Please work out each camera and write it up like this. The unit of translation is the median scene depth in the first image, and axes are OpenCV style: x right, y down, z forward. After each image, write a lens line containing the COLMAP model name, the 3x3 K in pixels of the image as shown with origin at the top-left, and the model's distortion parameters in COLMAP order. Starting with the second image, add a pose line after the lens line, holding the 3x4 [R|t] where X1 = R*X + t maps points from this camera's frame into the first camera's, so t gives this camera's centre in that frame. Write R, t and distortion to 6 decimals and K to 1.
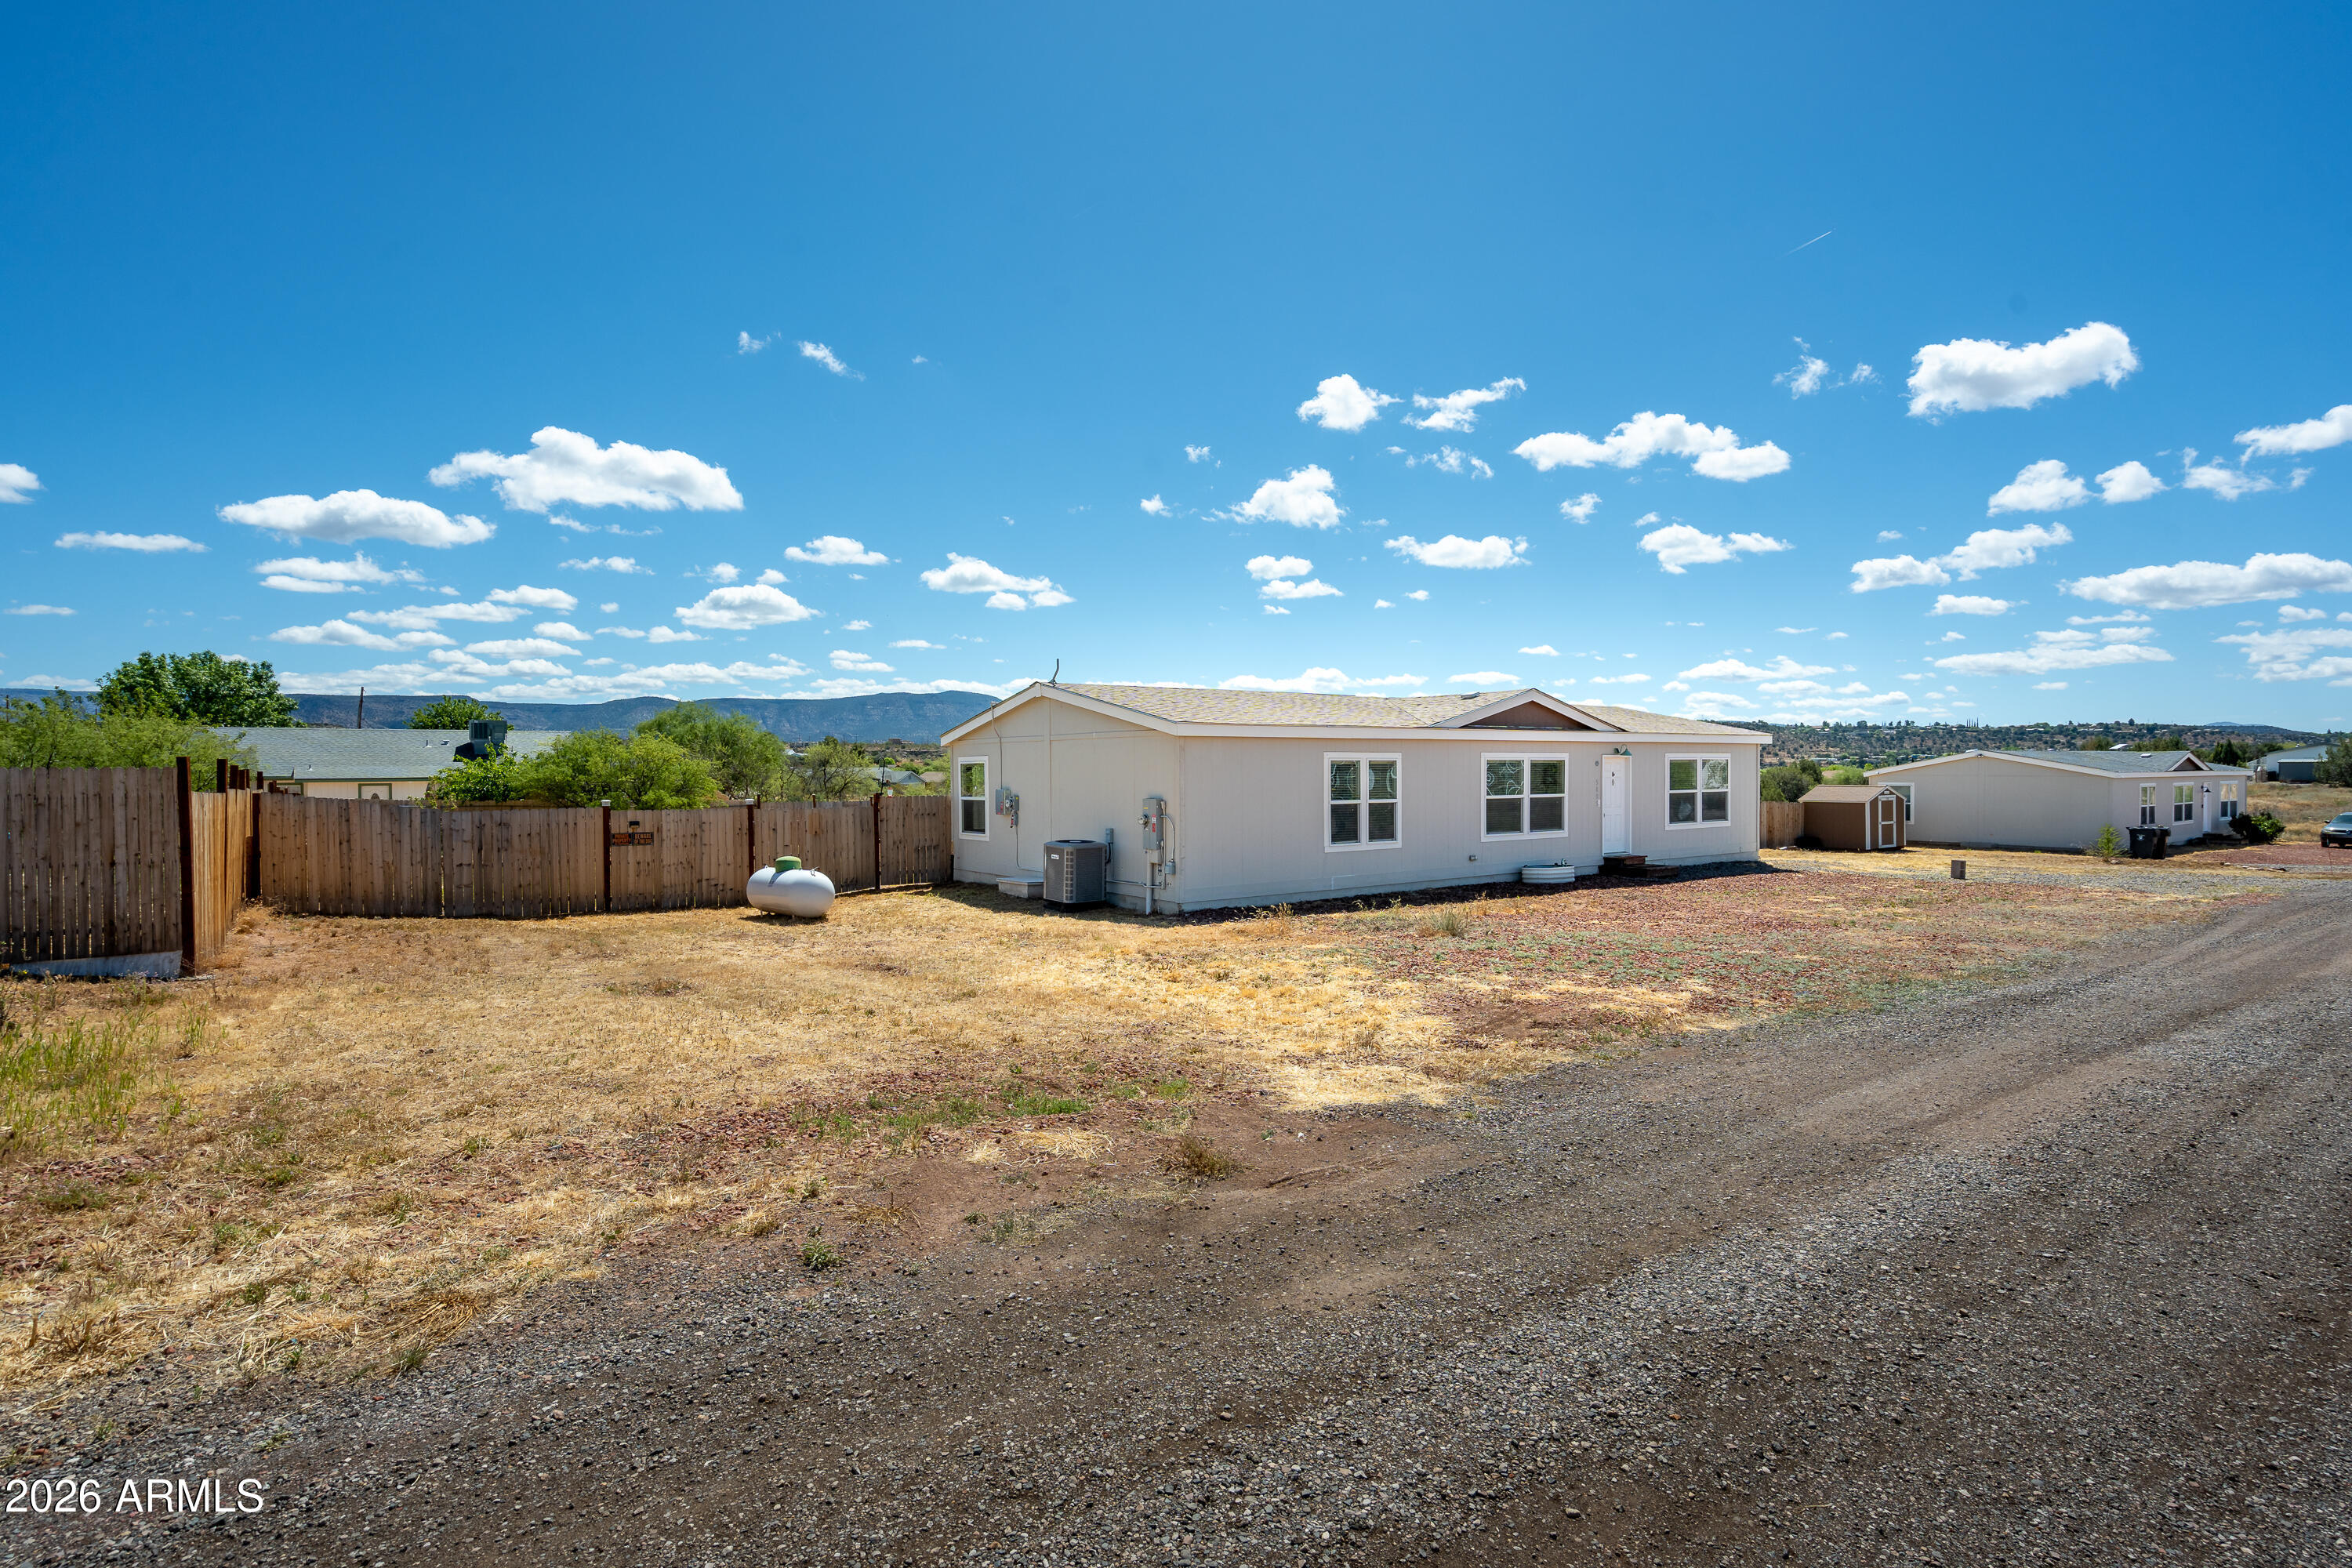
lens RADIAL K [[1226.6, 0, 1176.0], [0, 1226.6, 784.0], [0, 0, 1]] dist [0.002601, 0.000381]
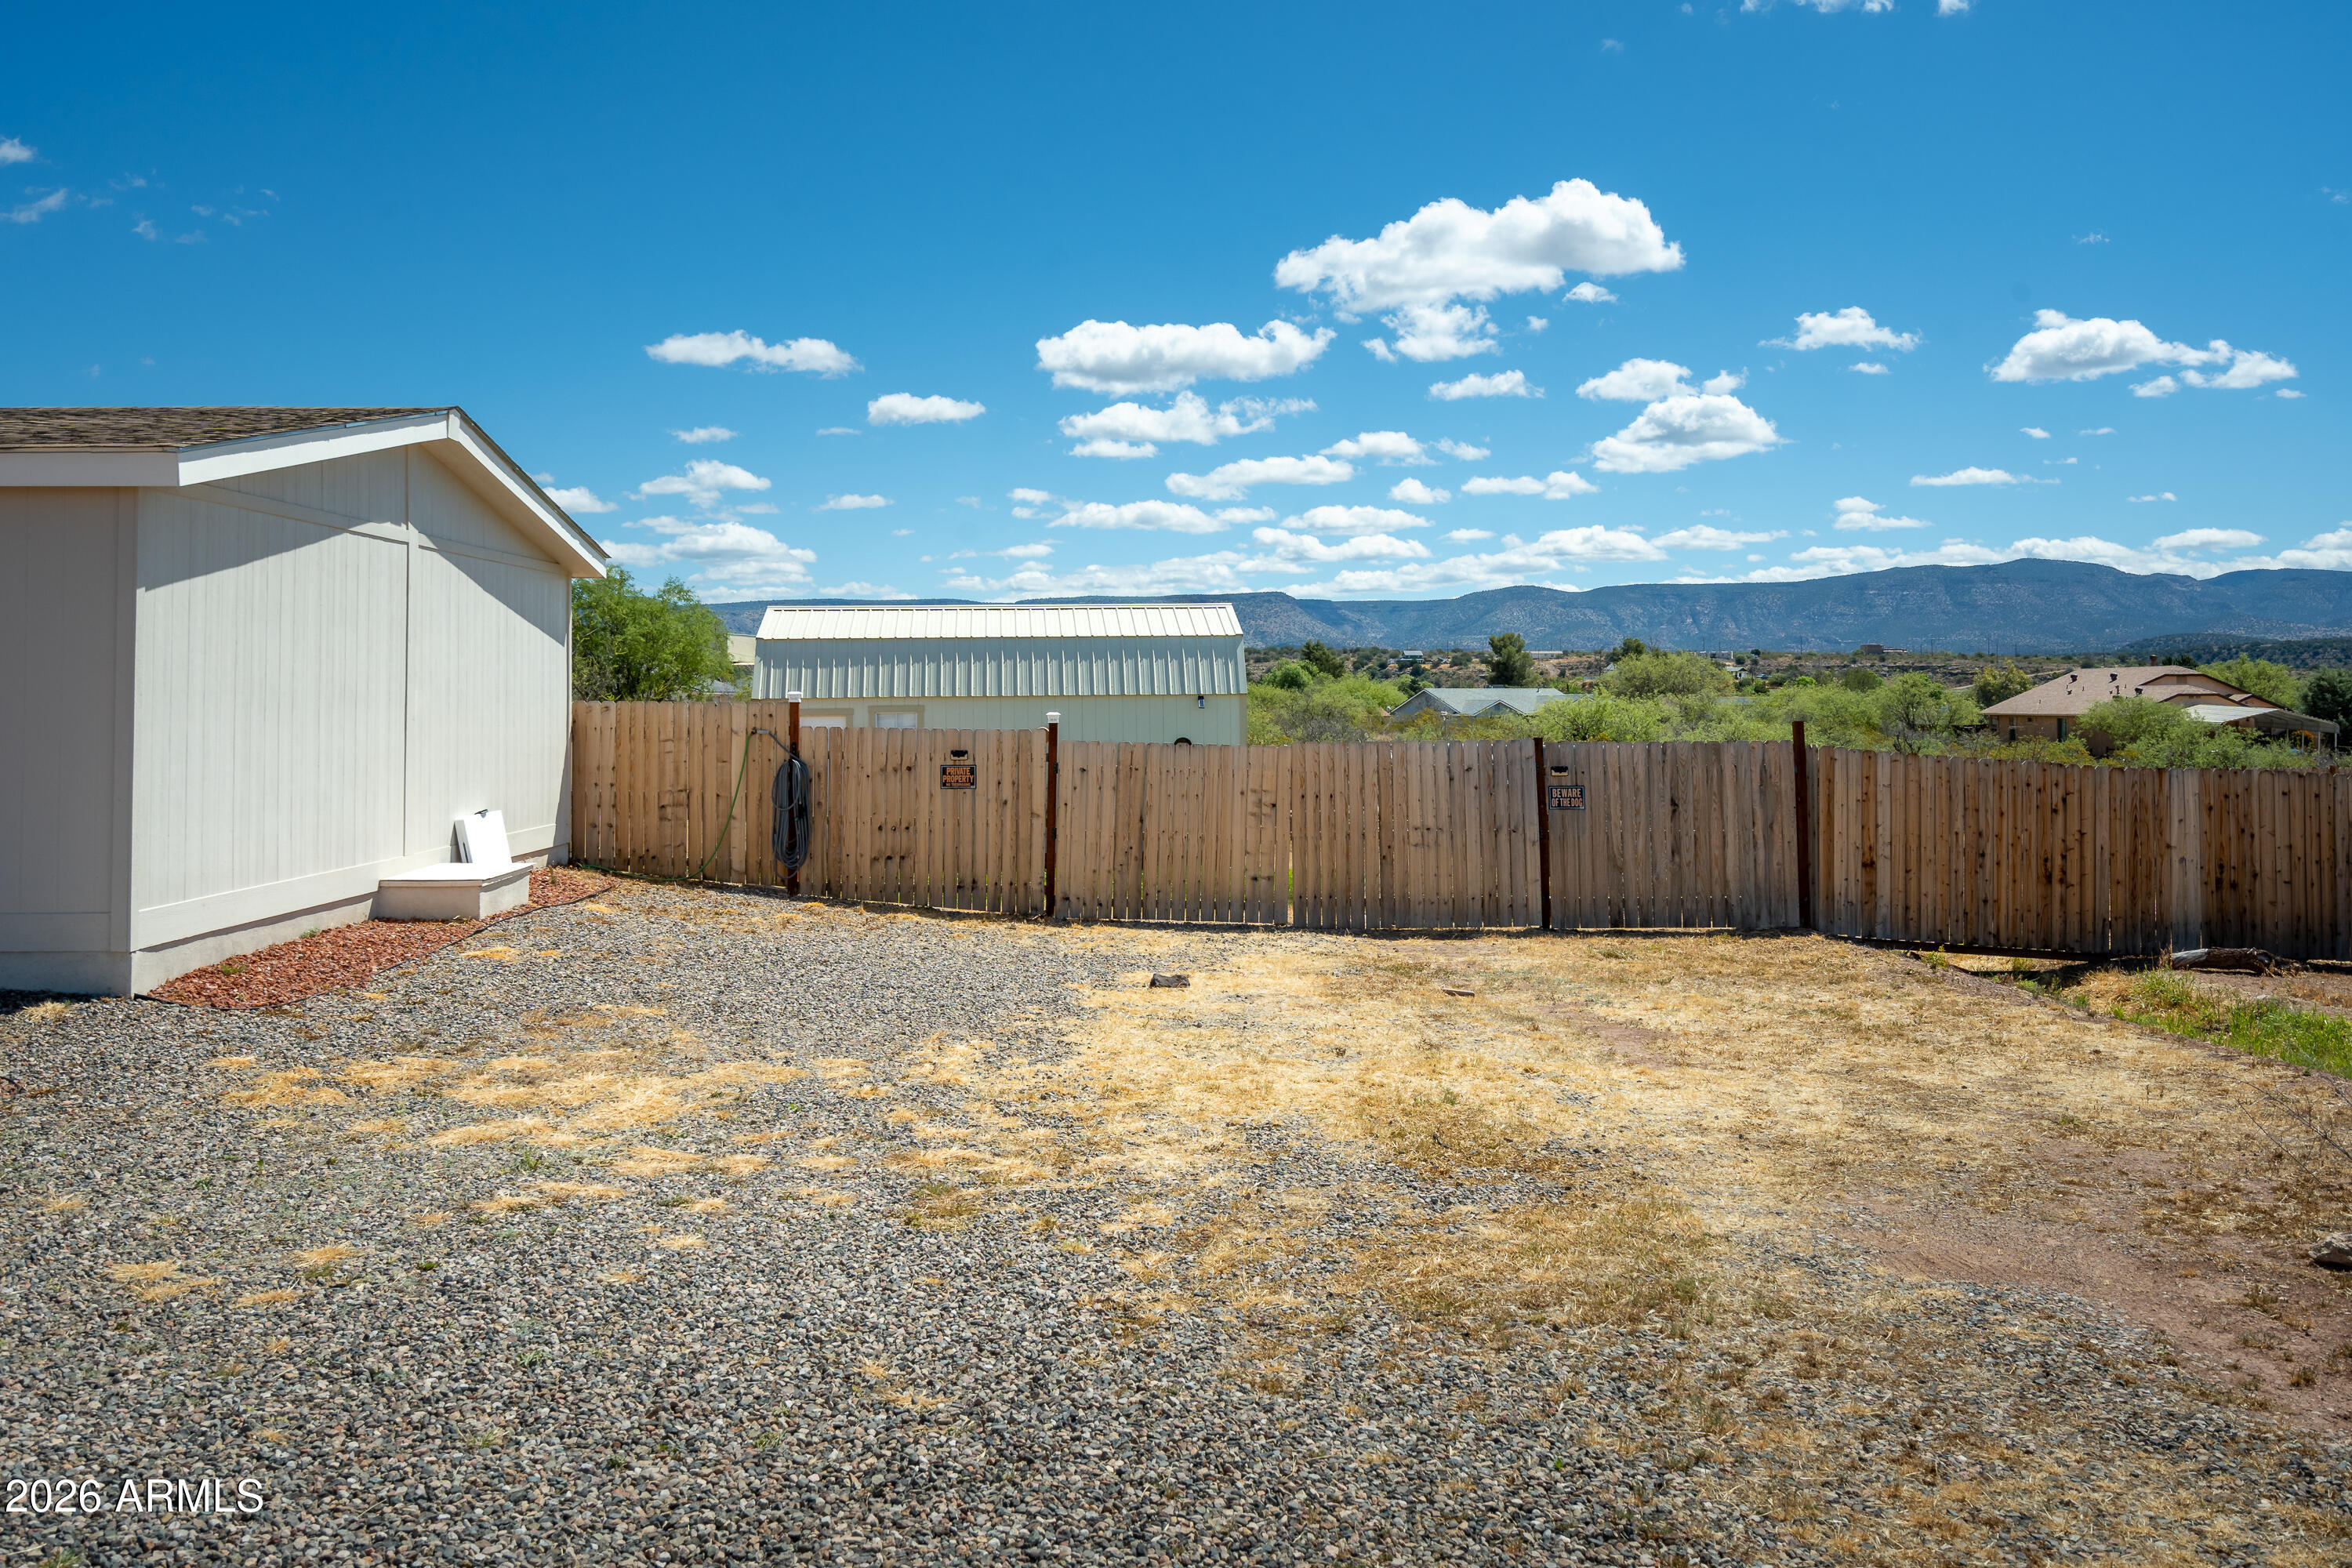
lens RADIAL K [[2004.8, 0, 1124.6], [0, 2004.8, 782.7], [0, 0, 1]] dist [-0.010091, 0.003907]
pose [[0.801835, 0.029704, -0.596806, 1.014860], [-0.012378, 0.999375, 0.033110, 0.008525], [0.597417, -0.019161, 0.801702, 0.992668]]
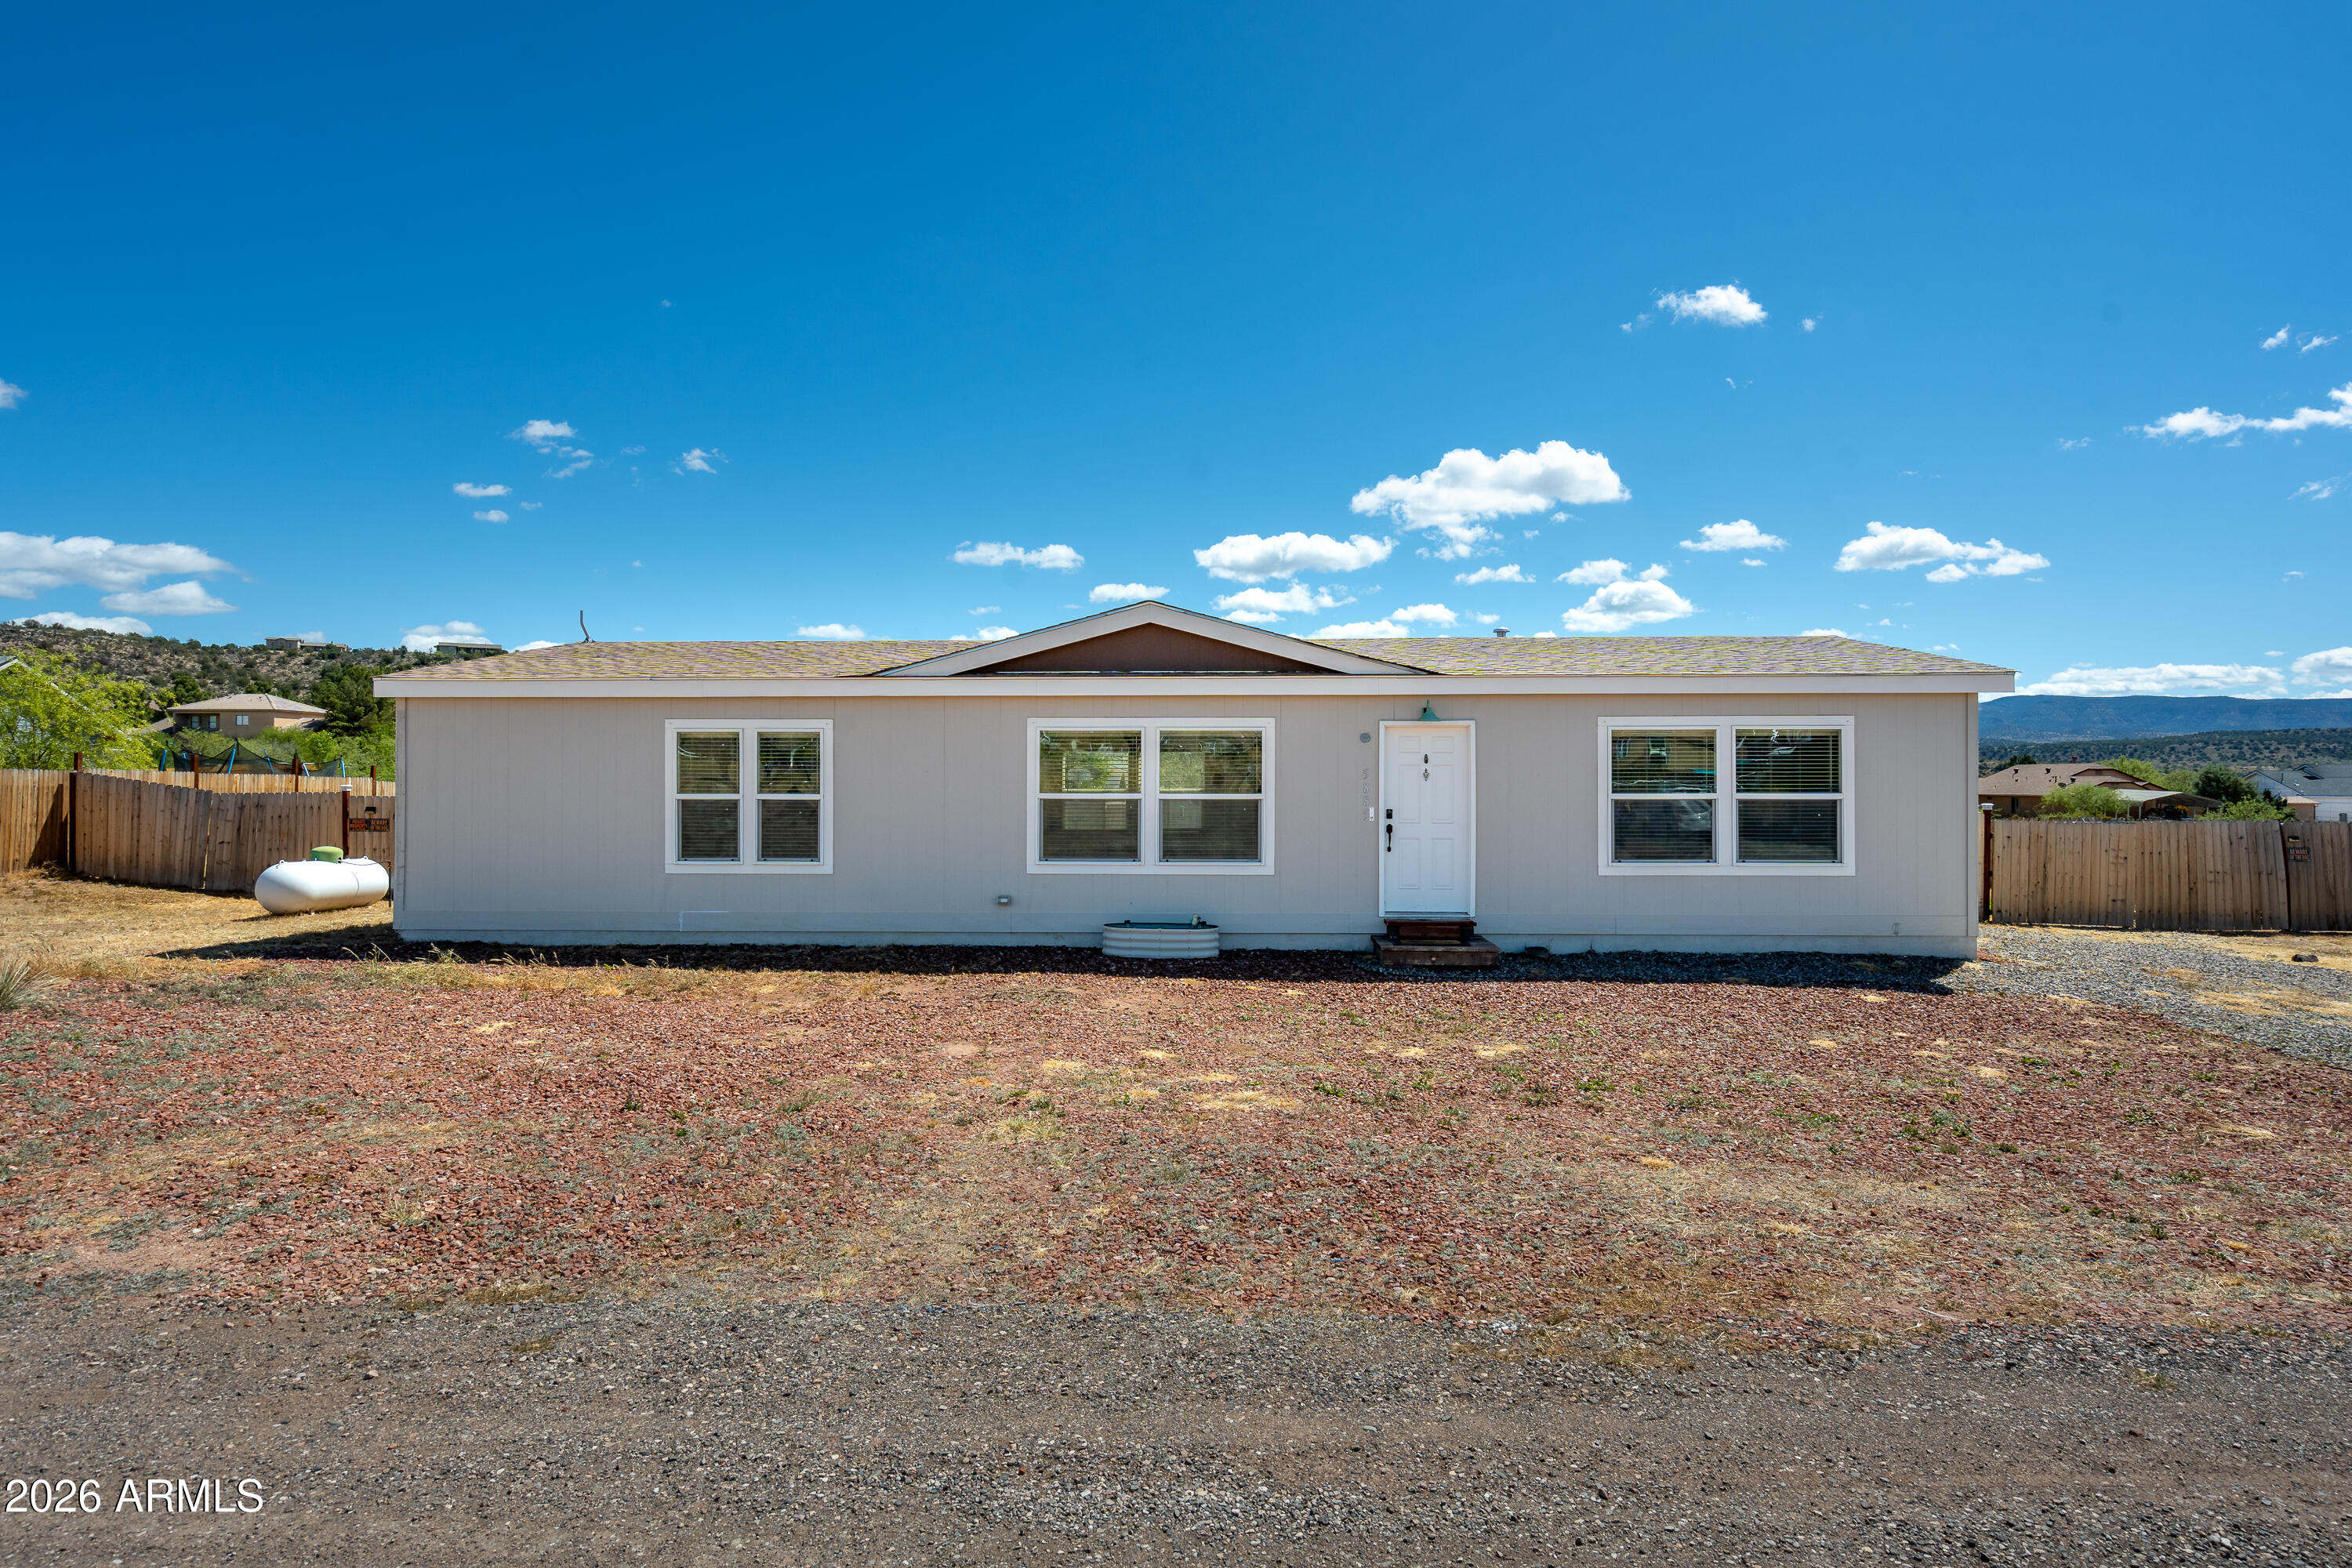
lens RADIAL K [[1314.5, 0, 1176.0], [0, 1314.5, 784.0], [0, 0, 1]] dist [0.000565, -0.000398]
pose [[0.772485, 0.008832, -0.634972, 0.631507], [-0.015443, 0.999869, -0.004880, 0.006173], [0.634846, 0.013575, 0.772520, 0.515868]]
